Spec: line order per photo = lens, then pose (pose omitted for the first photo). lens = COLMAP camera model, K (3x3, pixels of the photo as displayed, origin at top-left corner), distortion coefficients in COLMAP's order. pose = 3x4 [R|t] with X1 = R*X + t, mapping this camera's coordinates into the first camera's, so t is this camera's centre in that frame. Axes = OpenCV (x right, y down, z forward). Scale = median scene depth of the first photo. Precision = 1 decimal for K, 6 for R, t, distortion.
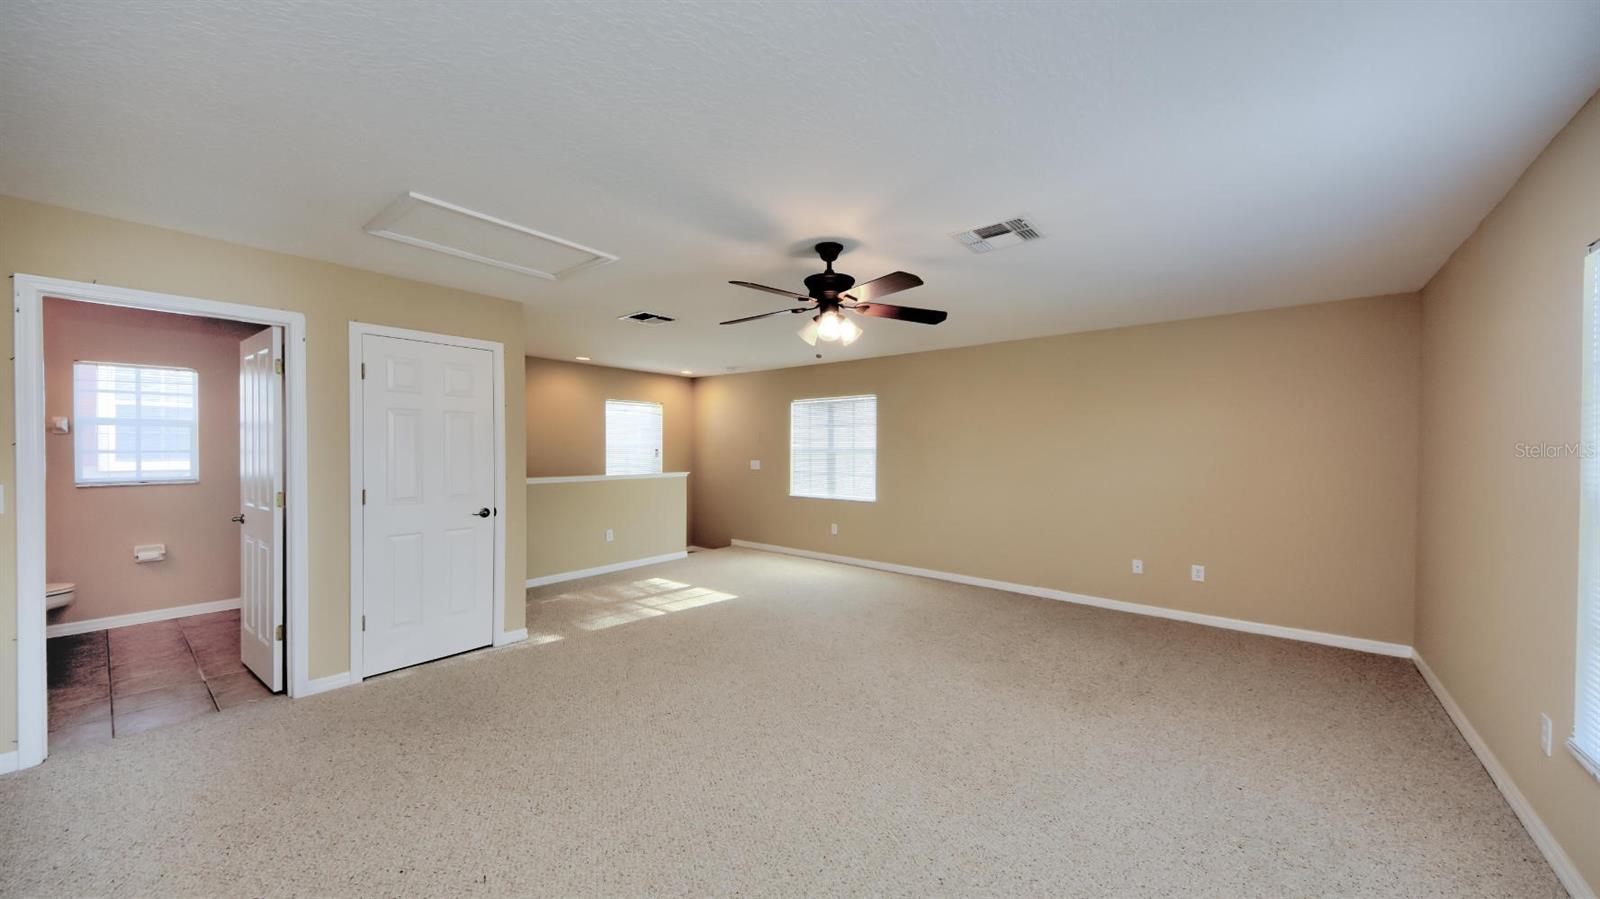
lens RADIAL K [[569.2, 0, 795.0], [0, 569.2, 451.3], [0, 0, 1]] dist [0.012275, -0.003552]
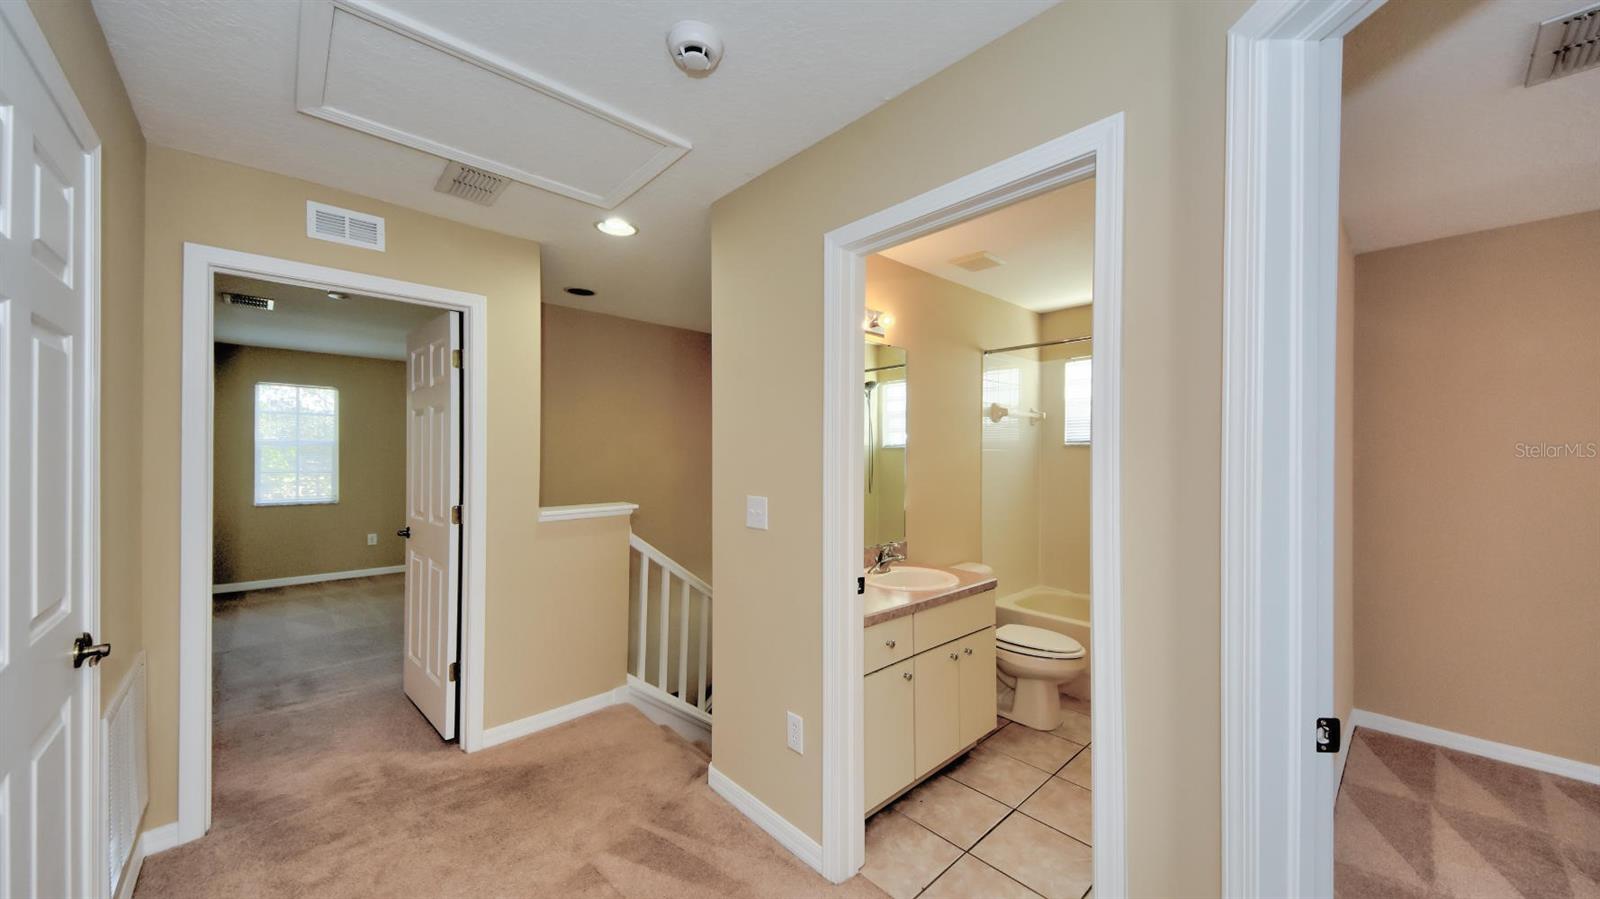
lens RADIAL K [[569.2, 0, 803.8], [0, 569.2, 457.4], [0, 0, 1]] dist [0.012275, -0.003552]
pose [[0.992534, 0.009360, -0.121611, -0.282574], [-0.009930, 0.999942, -0.004078, -0.001403], [0.121566, 0.005255, 0.992569, 0.221383]]
